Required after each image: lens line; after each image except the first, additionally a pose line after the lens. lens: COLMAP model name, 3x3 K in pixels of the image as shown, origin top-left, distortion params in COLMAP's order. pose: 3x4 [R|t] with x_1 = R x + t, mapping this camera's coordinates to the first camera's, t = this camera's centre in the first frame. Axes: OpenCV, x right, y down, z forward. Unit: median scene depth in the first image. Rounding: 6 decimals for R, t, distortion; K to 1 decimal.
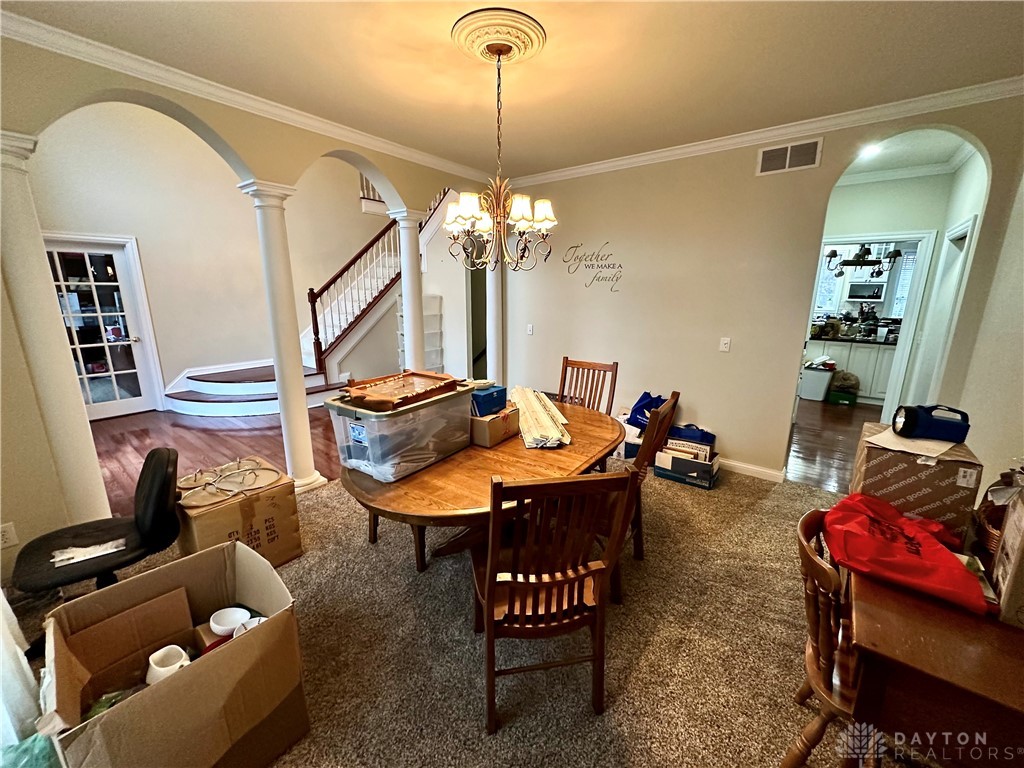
lens RADIAL K [[410.0, 0, 512.0], [0, 410.0, 384.0], [0, 0, 1]] dist [-0.001845, 0.000248]
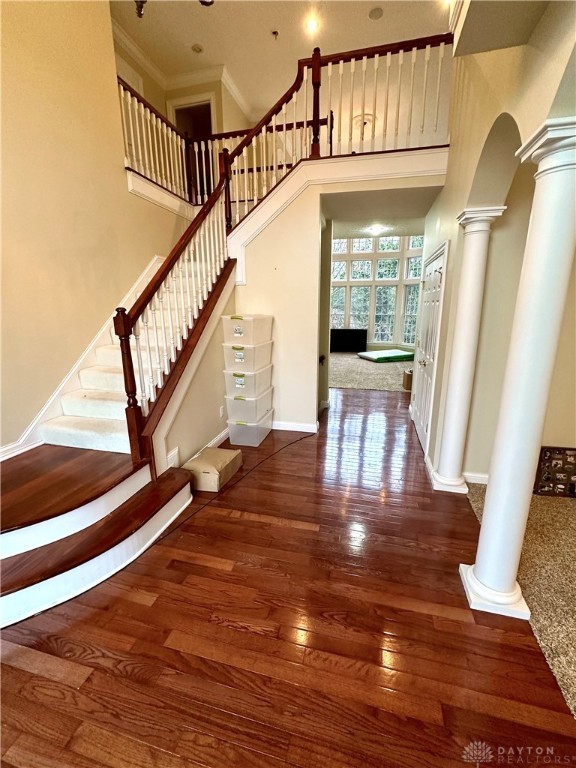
lens RADIAL K [[330.2, 0, 288.0], [0, 330.2, 384.0], [0, 0, 1]] dist [-0.001981, 0.000284]
pose [[0.915087, -0.099606, 0.390762, -0.454997], [0.099710, 0.994814, 0.020081, -0.122164], [-0.390735, 0.020587, 0.920273, 0.523603]]
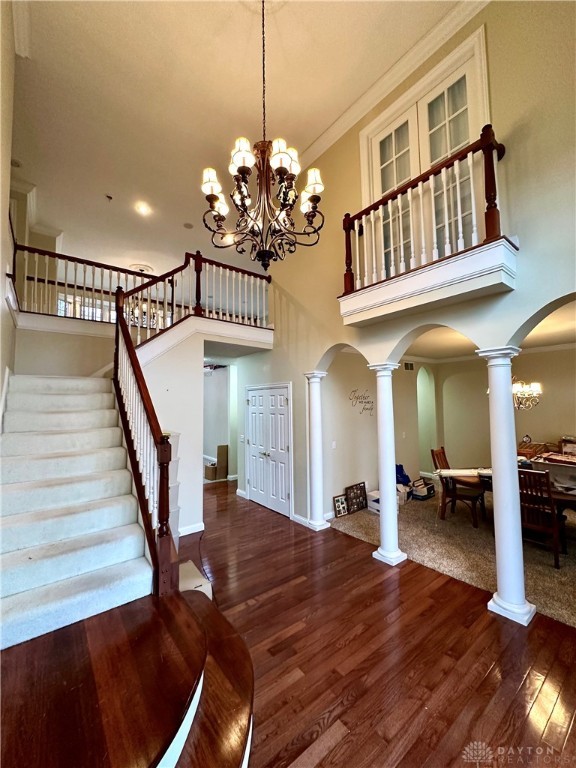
lens RADIAL K [[307.5, 0, 288.0], [0, 307.5, 384.0], [0, 0, 1]] dist [-0.001845, 0.000248]
pose [[0.236912, 0.049515, 0.970268, -0.842840], [0.234532, 0.966249, -0.106576, -0.215086], [-0.942798, 0.252808, 0.217303, 0.719807]]
